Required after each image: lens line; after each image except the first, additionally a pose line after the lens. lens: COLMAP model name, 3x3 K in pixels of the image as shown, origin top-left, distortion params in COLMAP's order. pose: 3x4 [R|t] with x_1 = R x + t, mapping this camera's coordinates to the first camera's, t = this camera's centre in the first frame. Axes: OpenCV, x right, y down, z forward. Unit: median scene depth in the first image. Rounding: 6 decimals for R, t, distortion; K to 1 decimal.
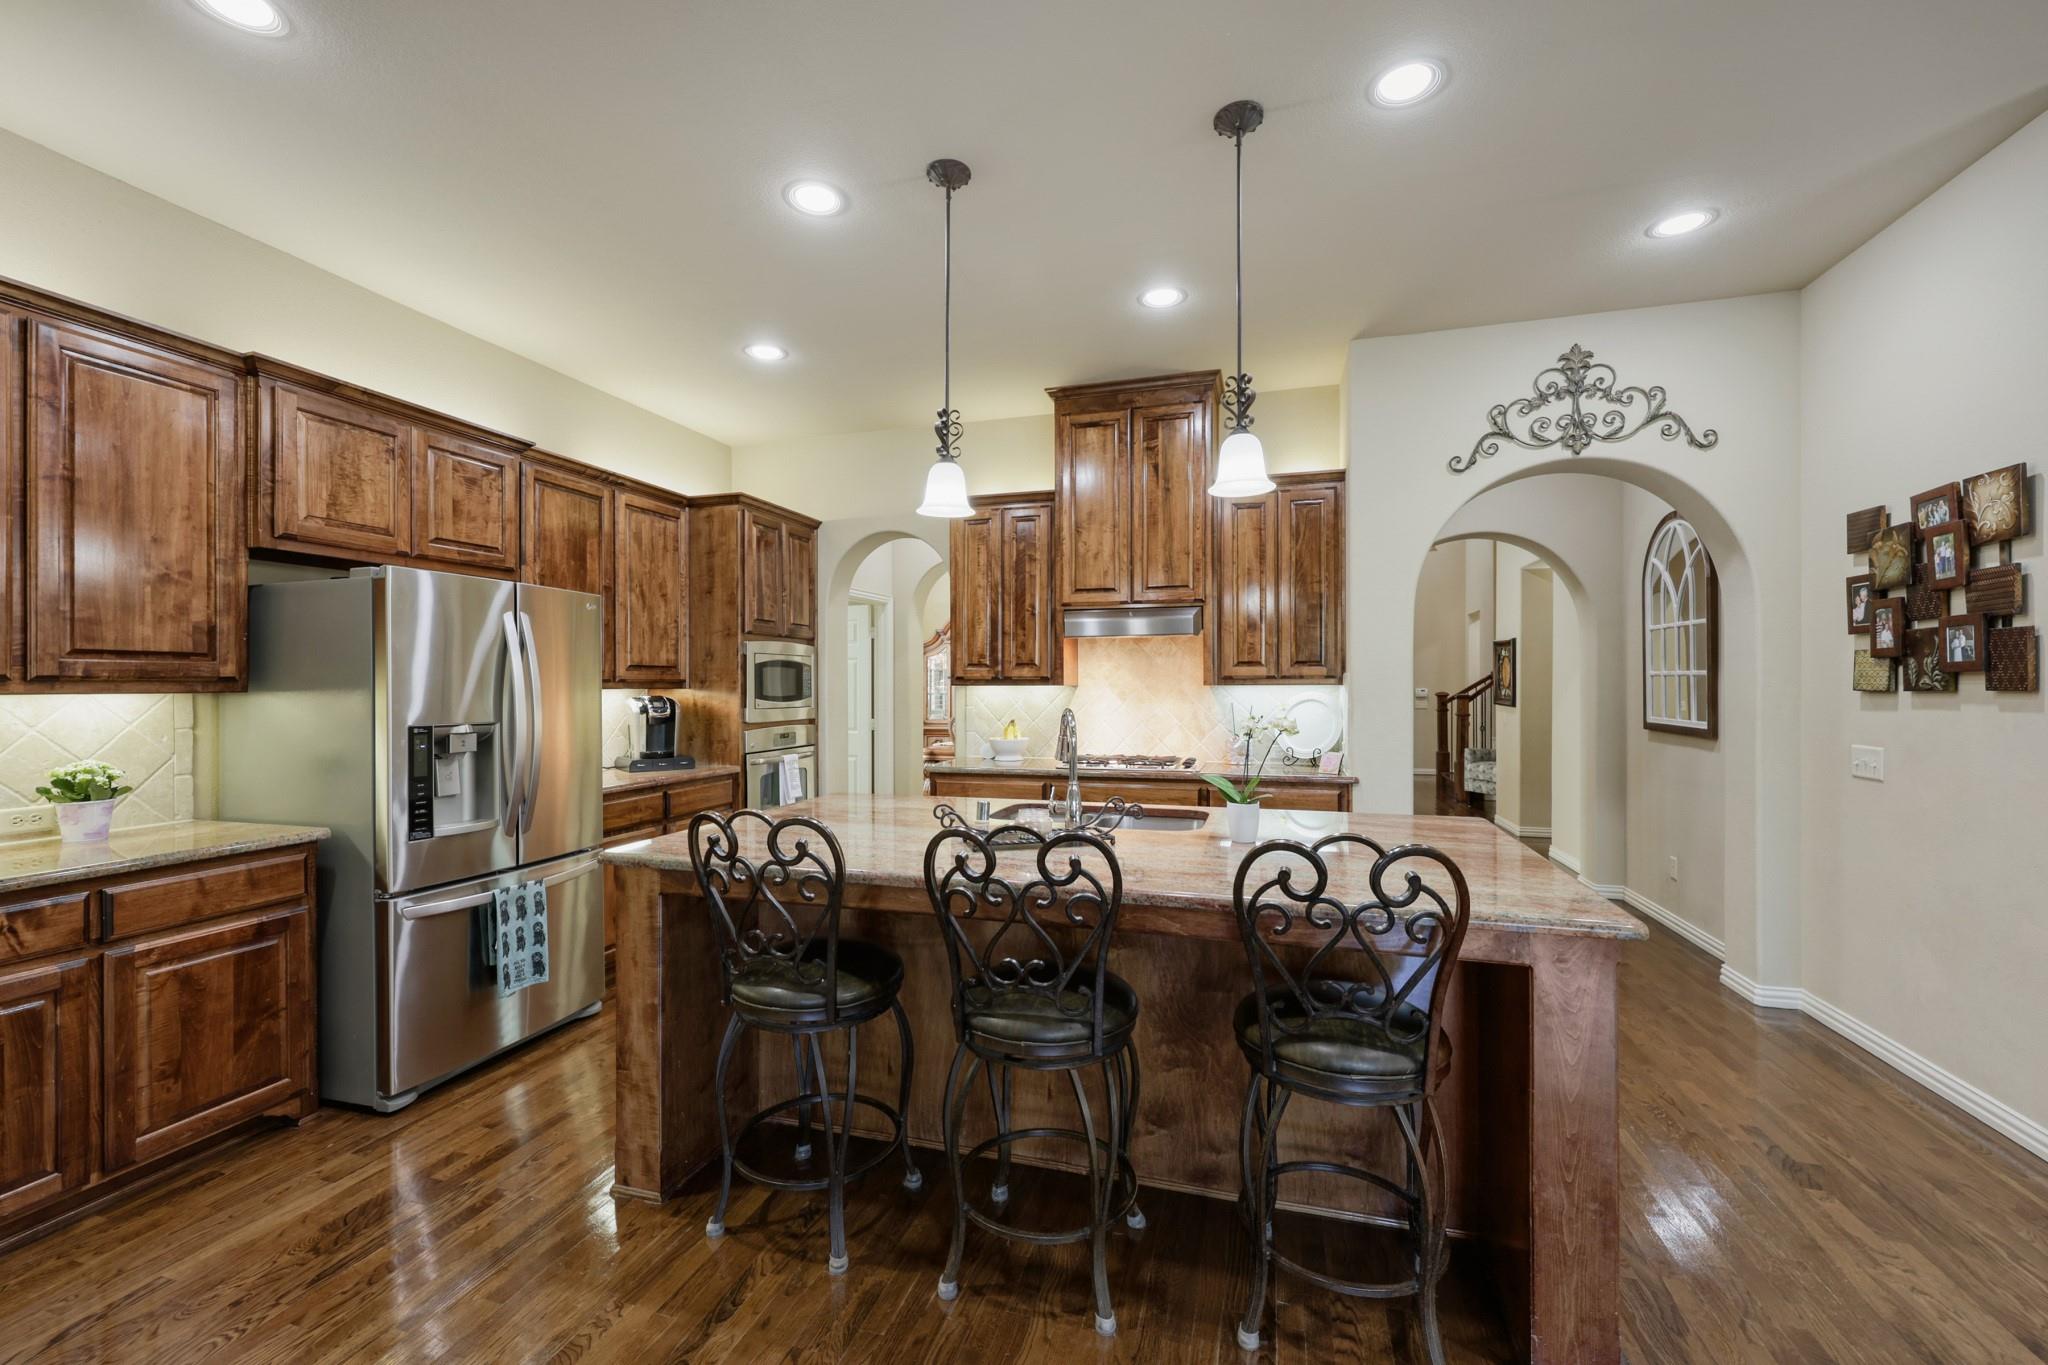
lens RADIAL K [[827.2, 0, 1024.0], [0, 827.2, 682.5], [0, 0, 1]] dist [0.000004, -0.000022]
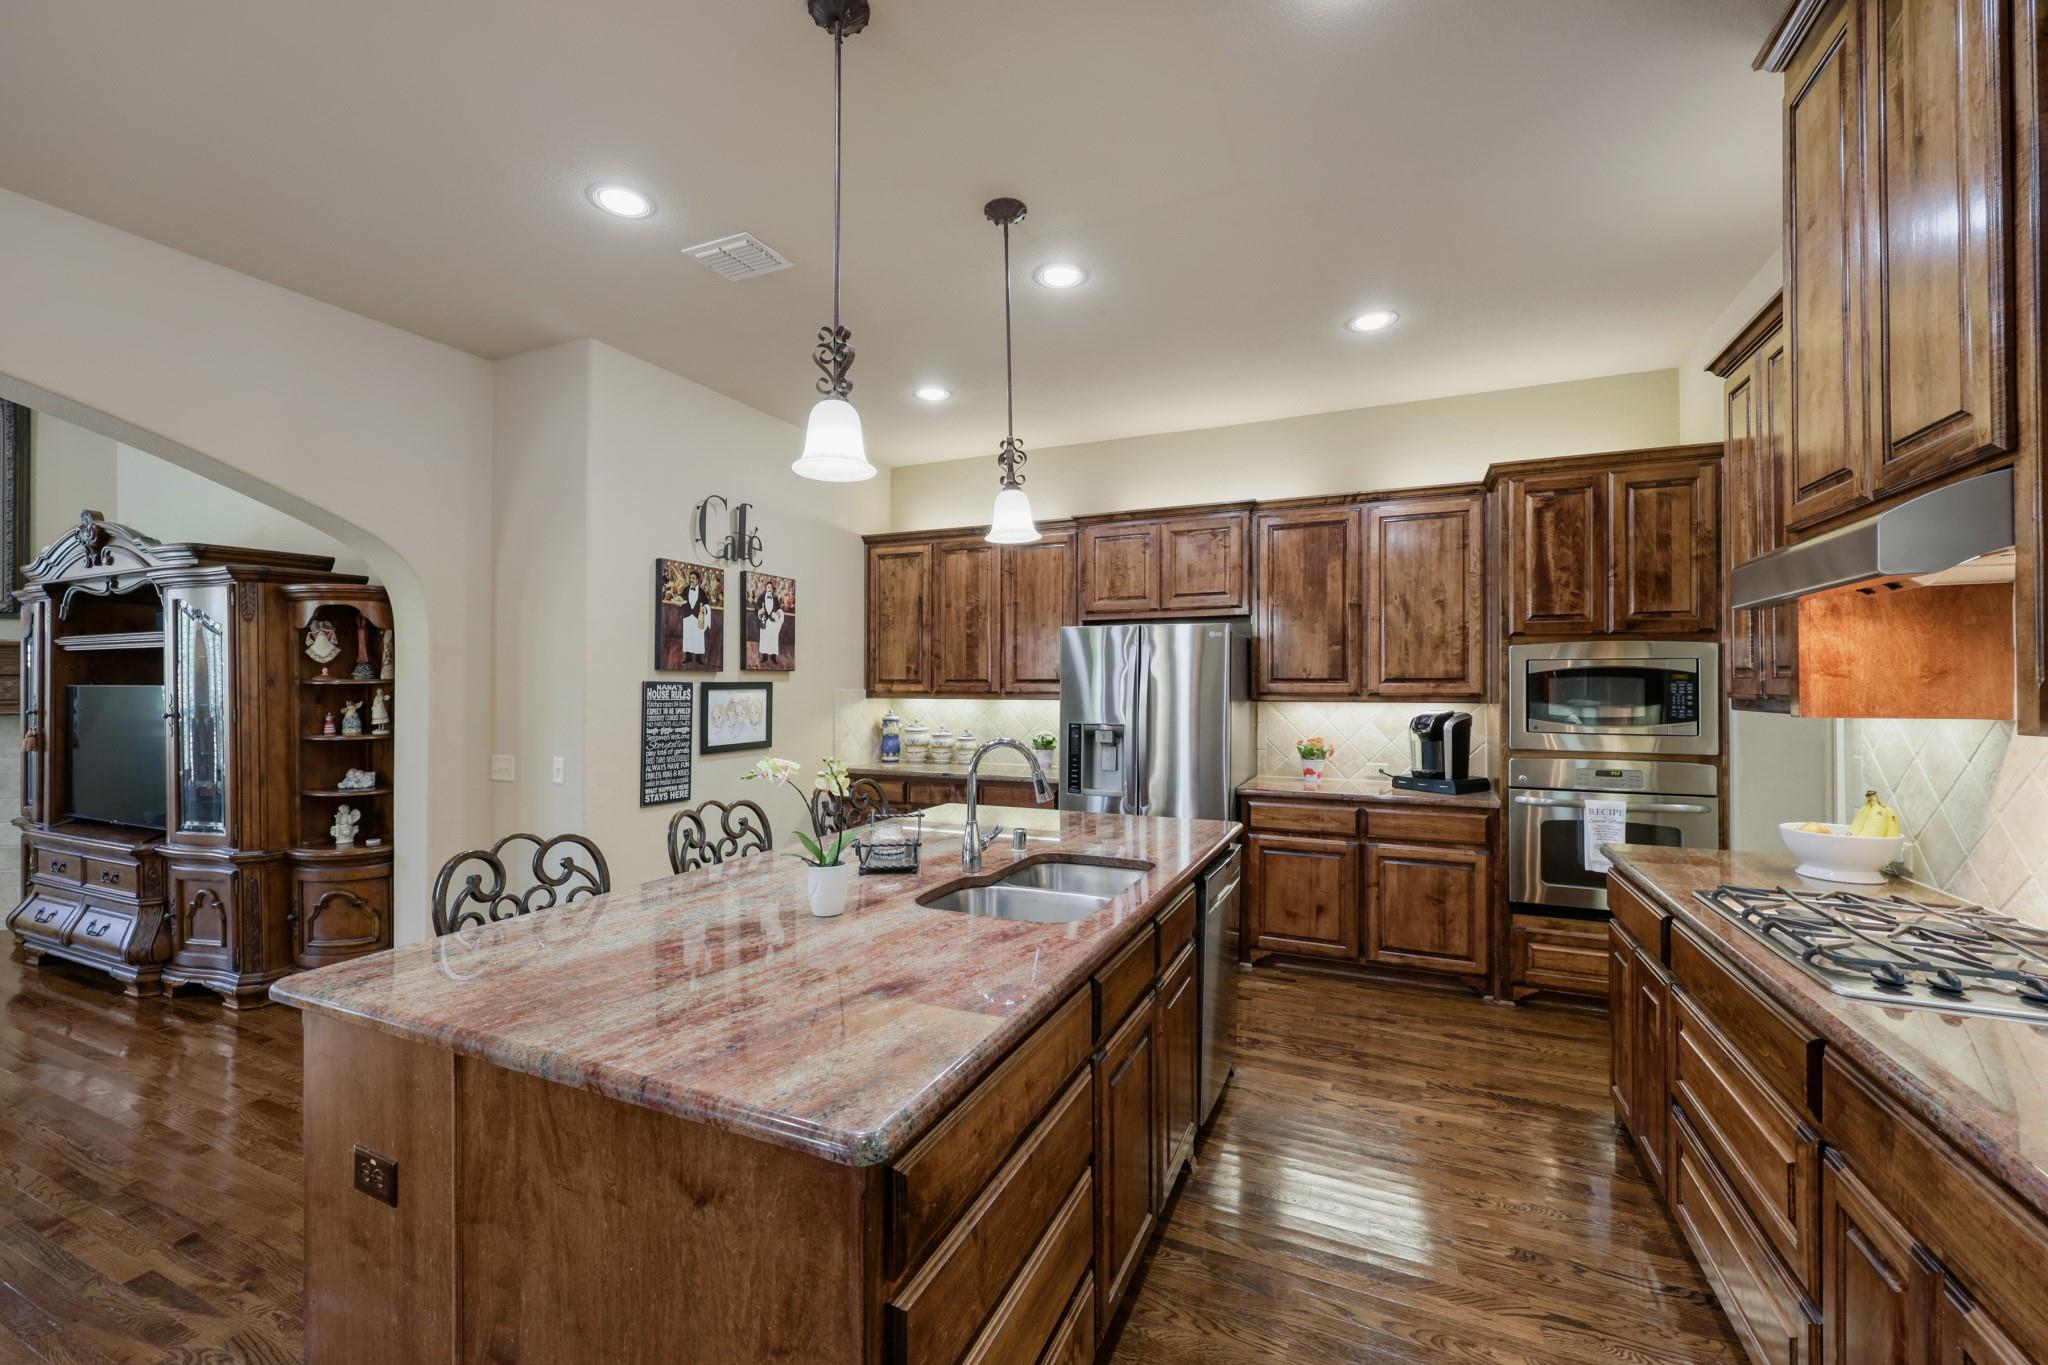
lens RADIAL K [[827.2, 0, 1024.0], [0, 827.2, 682.5], [0, 0, 1]] dist [0.000004, -0.000022]
pose [[-0.143033, -0.009314, -0.989674, 1.040150], [-0.005231, 0.999949, -0.008655, -0.007766], [0.989704, 0.003939, -0.143074, 1.277755]]
